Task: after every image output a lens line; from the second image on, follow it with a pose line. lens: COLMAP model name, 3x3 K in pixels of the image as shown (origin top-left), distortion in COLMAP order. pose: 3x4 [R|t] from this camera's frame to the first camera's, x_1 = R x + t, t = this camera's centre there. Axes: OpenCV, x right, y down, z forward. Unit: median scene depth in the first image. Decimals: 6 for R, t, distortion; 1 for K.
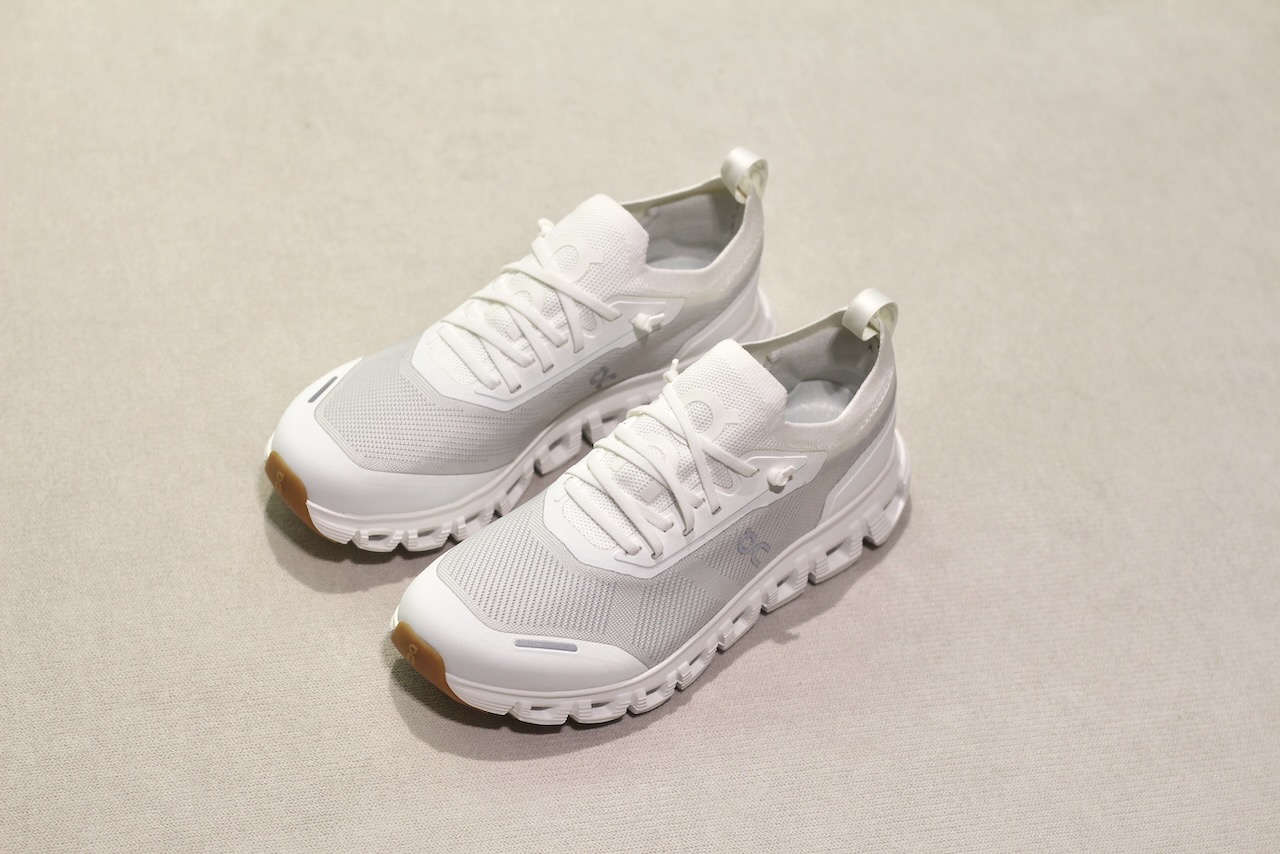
lens RADIAL K [[3080.0, 0, 640.0], [0, 3080.0, 427.0], [0, 0, 1]] dist [-0.053215, -0.134026]
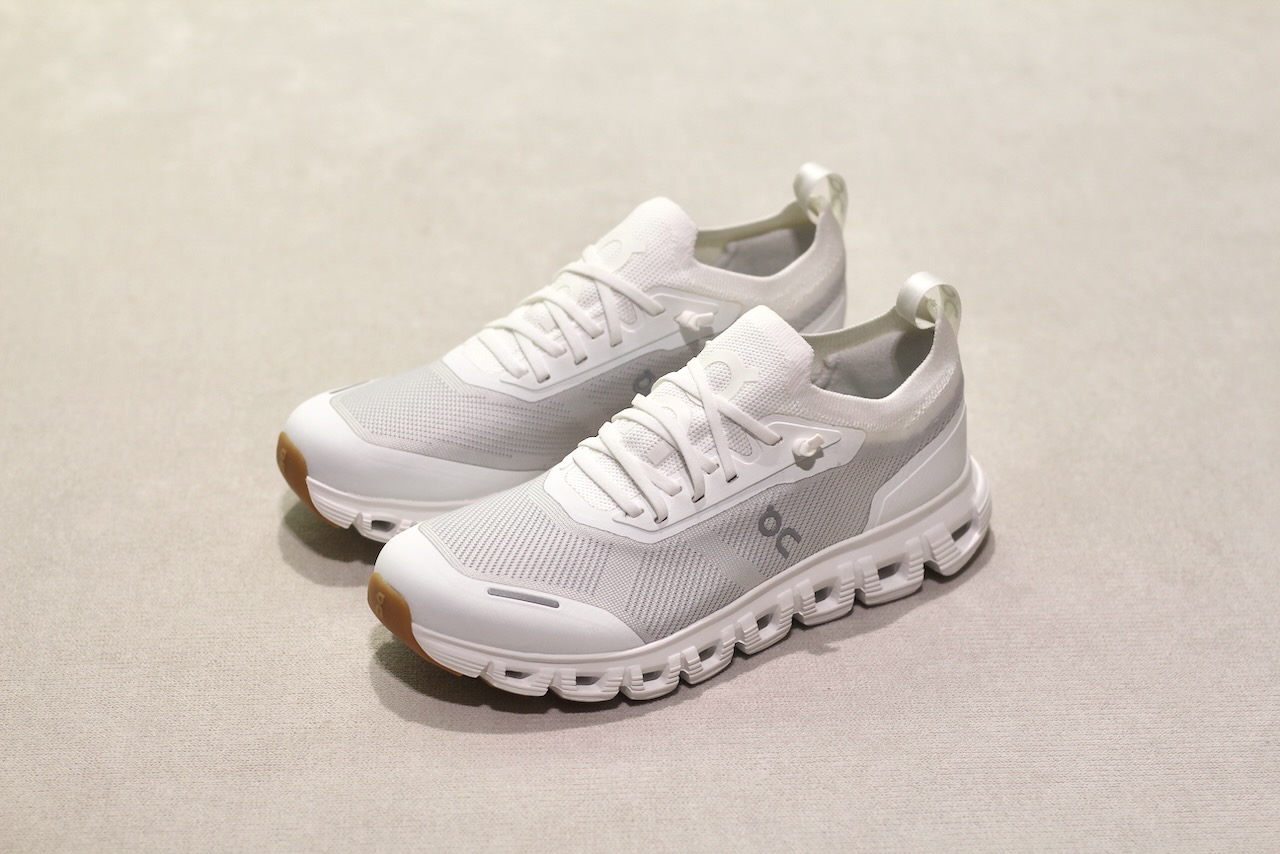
lens RADIAL K [[3080.0, 0, 640.0], [0, 3080.0, 427.0], [0, 0, 1]] dist [-0.053215, -0.134026]
pose [[0.981510, 0.007013, -0.191282, 0.166506], [-0.057526, 0.963939, -0.259833, 0.242302], [0.182562, 0.266032, 0.946519, 0.130321]]
